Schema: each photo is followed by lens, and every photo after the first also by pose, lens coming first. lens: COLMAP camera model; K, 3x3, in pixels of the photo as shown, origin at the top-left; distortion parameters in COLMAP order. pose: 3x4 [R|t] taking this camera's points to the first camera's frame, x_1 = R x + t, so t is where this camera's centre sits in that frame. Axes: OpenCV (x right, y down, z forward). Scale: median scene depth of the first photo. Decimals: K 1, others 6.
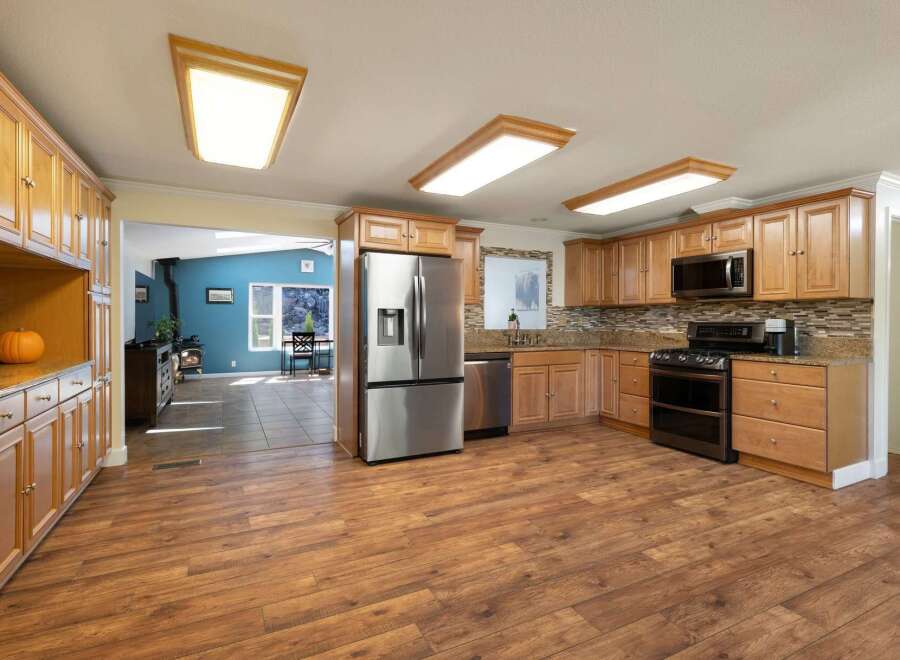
lens RADIAL K [[436.1, 0, 438.1], [0, 436.1, 321.0], [0, 0, 1]] dist [0.000266, 0.000173]
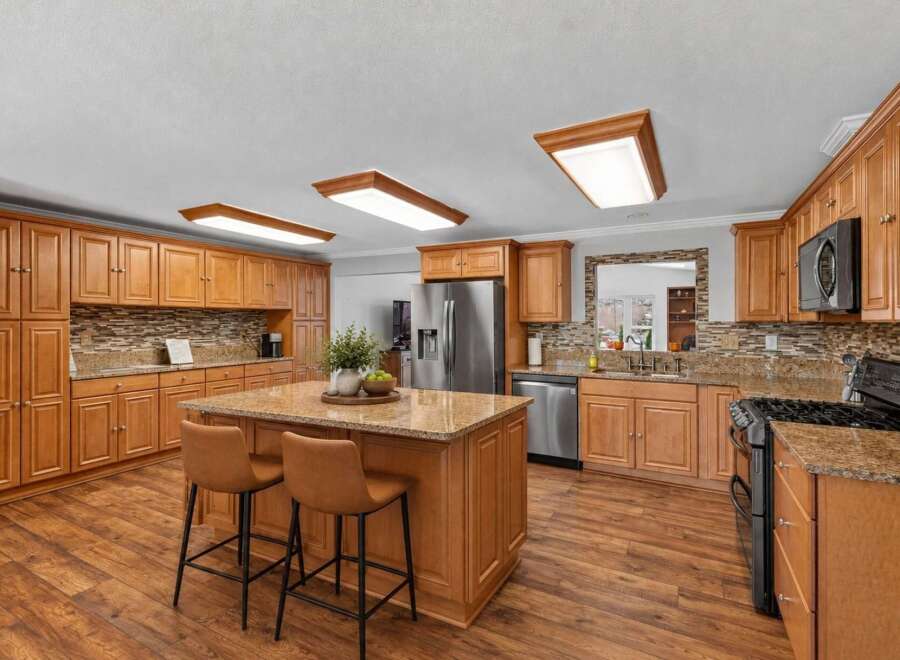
lens RADIAL K [[409.1, 0, 465.7], [0, 409.1, 344.3], [0, 0, 1]] dist [0.000413, 0.000109]
pose [[0.635772, 0.042256, -0.770719, 0.858566], [-0.006316, 0.998752, 0.049548, -0.044209], [0.771851, -0.026634, 0.635245, 0.399979]]
